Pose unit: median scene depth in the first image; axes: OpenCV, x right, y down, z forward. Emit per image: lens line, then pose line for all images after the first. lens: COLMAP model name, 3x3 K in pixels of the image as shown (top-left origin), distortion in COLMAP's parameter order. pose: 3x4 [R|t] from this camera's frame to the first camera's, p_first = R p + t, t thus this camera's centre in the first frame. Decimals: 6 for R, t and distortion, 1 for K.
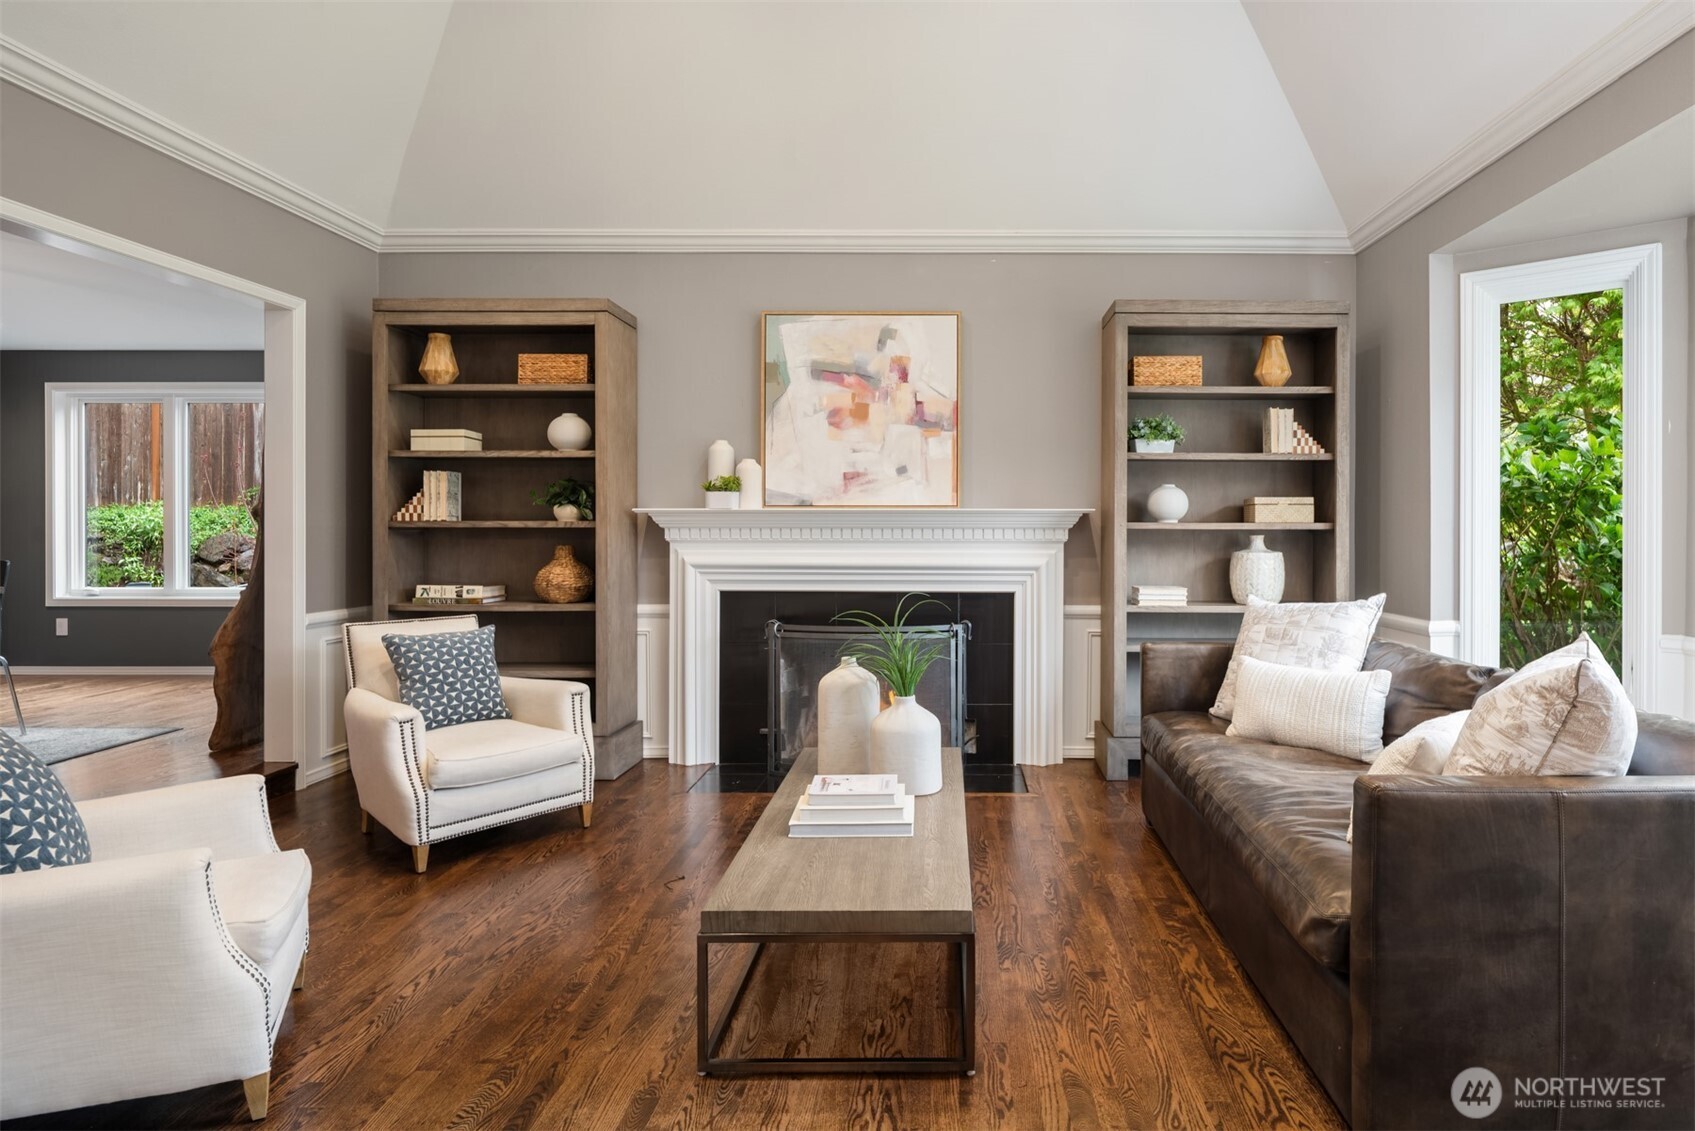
lens RADIAL K [[860.7, 0, 850.1], [0, 860.7, 527.5], [0, 0, 1]] dist [-0.000993, -0.000648]
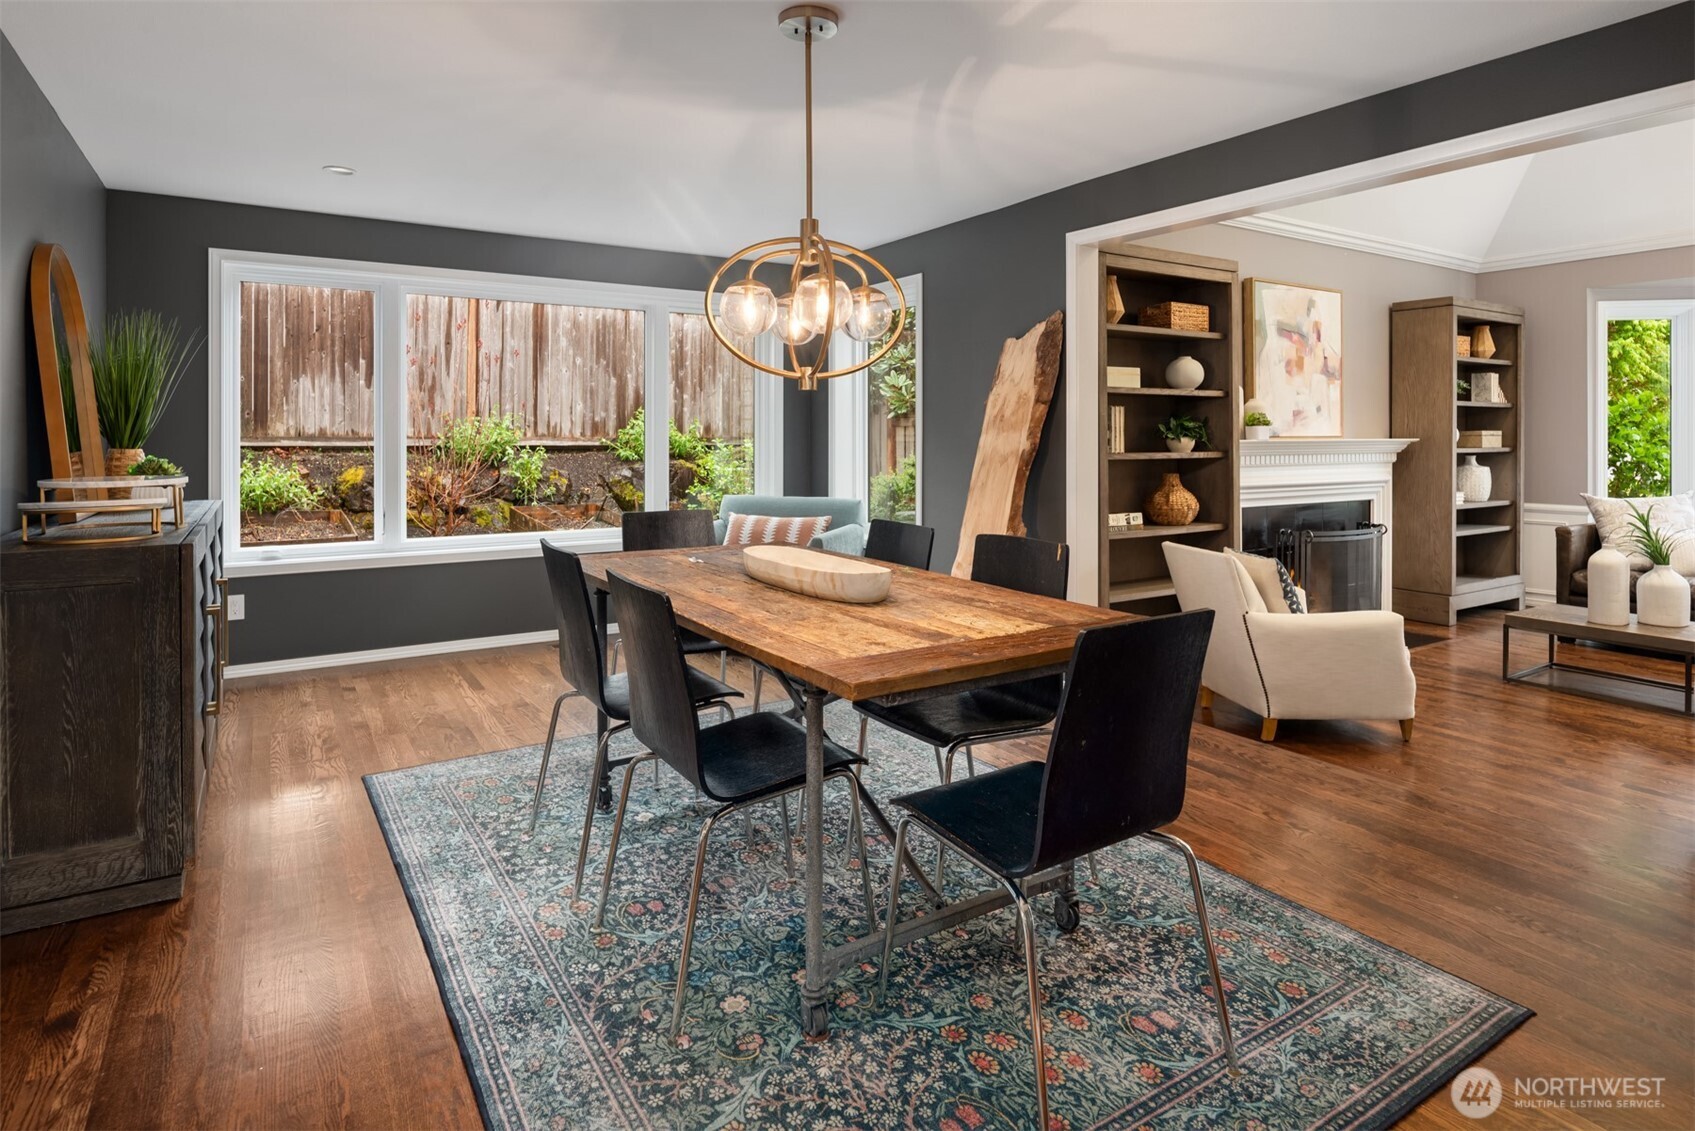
lens RADIAL K [[899.9, 0, 804.2], [0, 899.9, 438.2], [0, 0, 1]] dist [-0.007127, -0.001973]
pose [[0.860764, -0.004433, 0.508984, -1.299750], [0.002795, 0.999988, 0.003982, -0.030267], [-0.508996, -0.002005, 0.860766, 0.227907]]
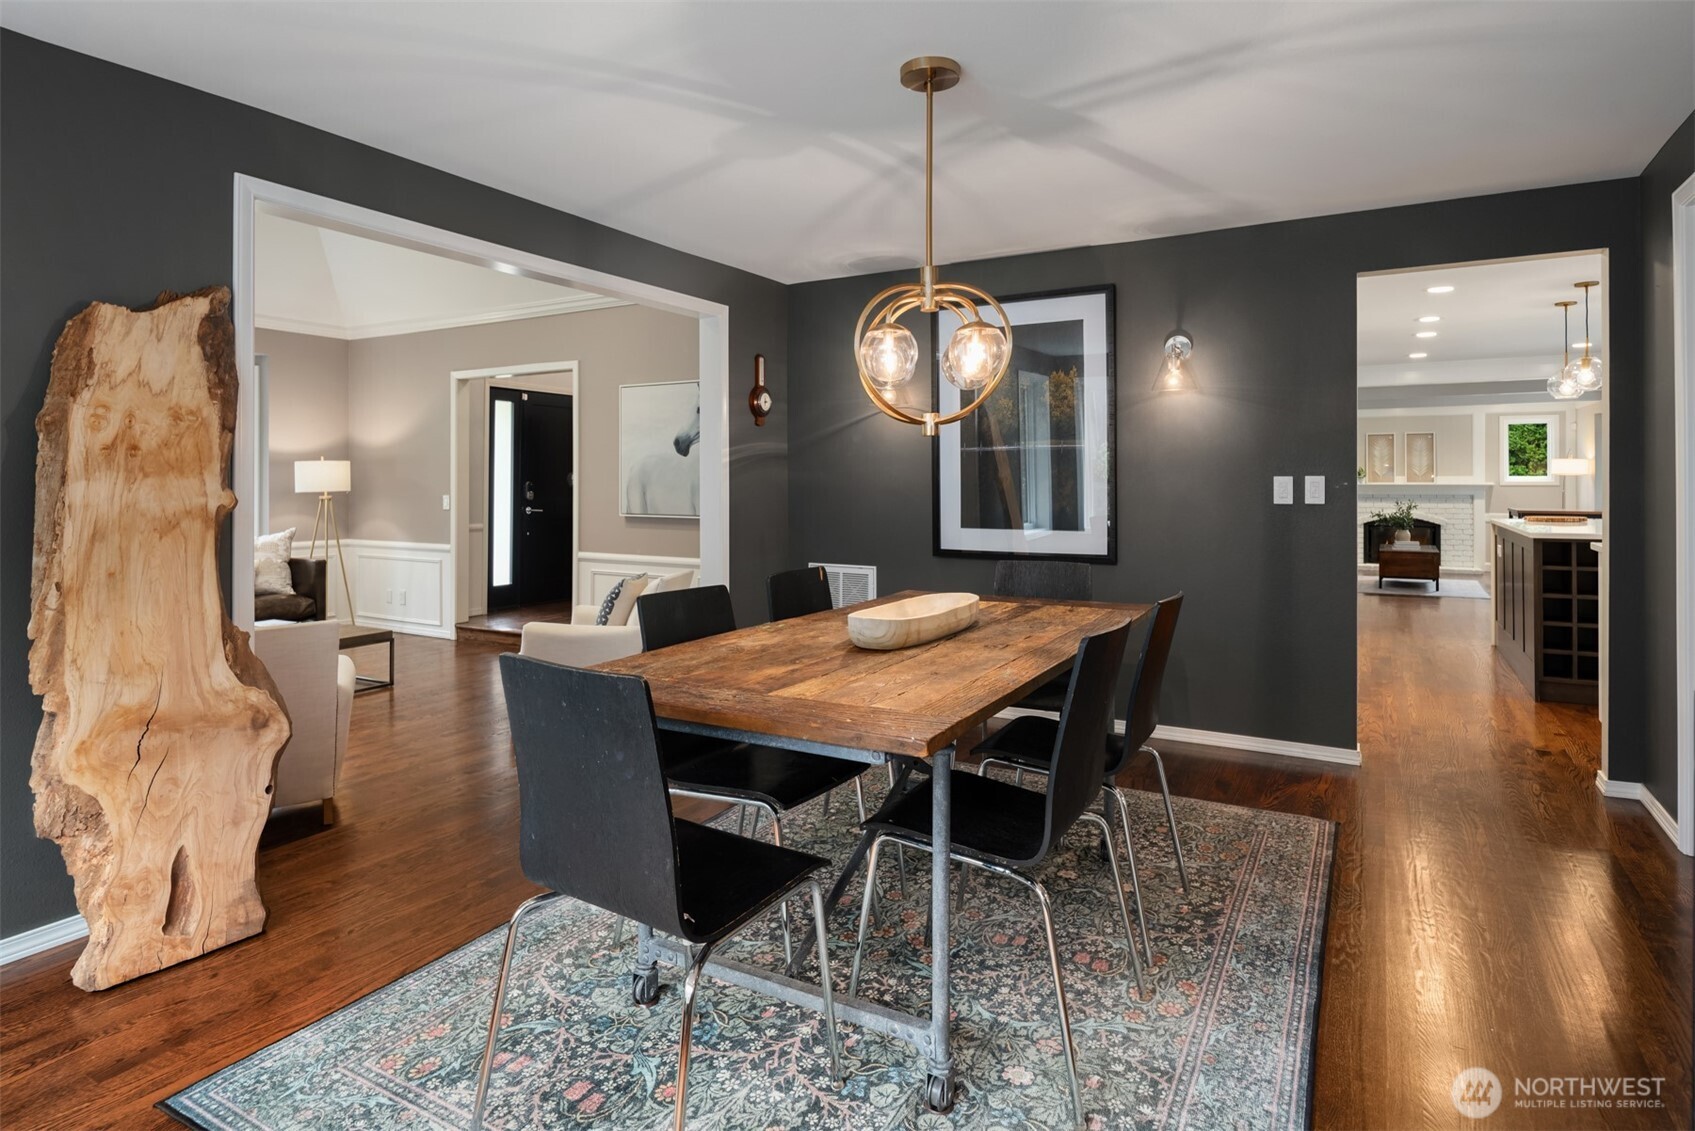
lens RADIAL K [[944.3, 0, 844.0], [0, 944.3, 473.5], [0, 0, 1]] dist [-0.000499, -0.001694]
pose [[-0.868313, 0.004088, 0.496001, -1.260638], [0.001747, 0.999985, -0.005183, -0.030402], [-0.496014, -0.003634, -0.868307, 1.233528]]
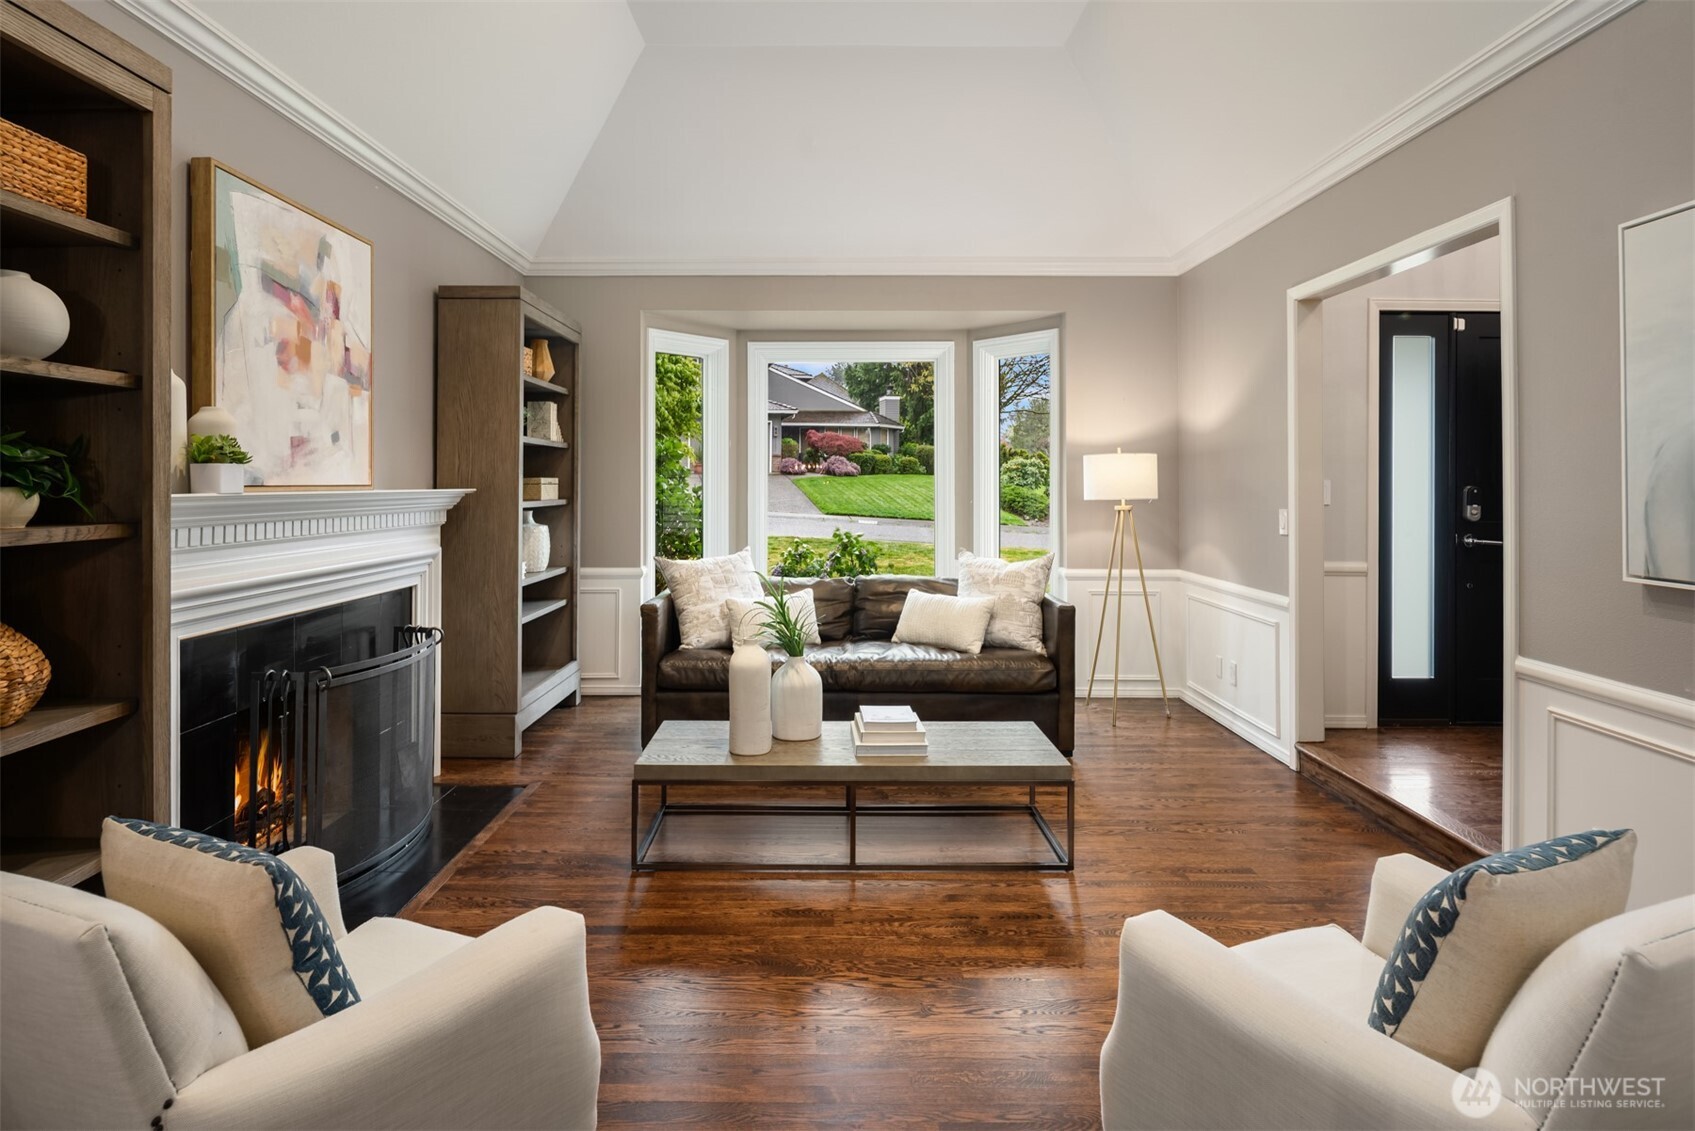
lens RADIAL K [[944.3, 0, 844.0], [0, 944.3, 473.5], [0, 0, 1]] dist [-0.000499, -0.001694]
pose [[-0.012027, 0.008739, 0.999889, -0.754981], [-0.001372, 0.999961, -0.008756, -0.029050], [-0.999927, -0.001478, -0.012015, 0.573086]]
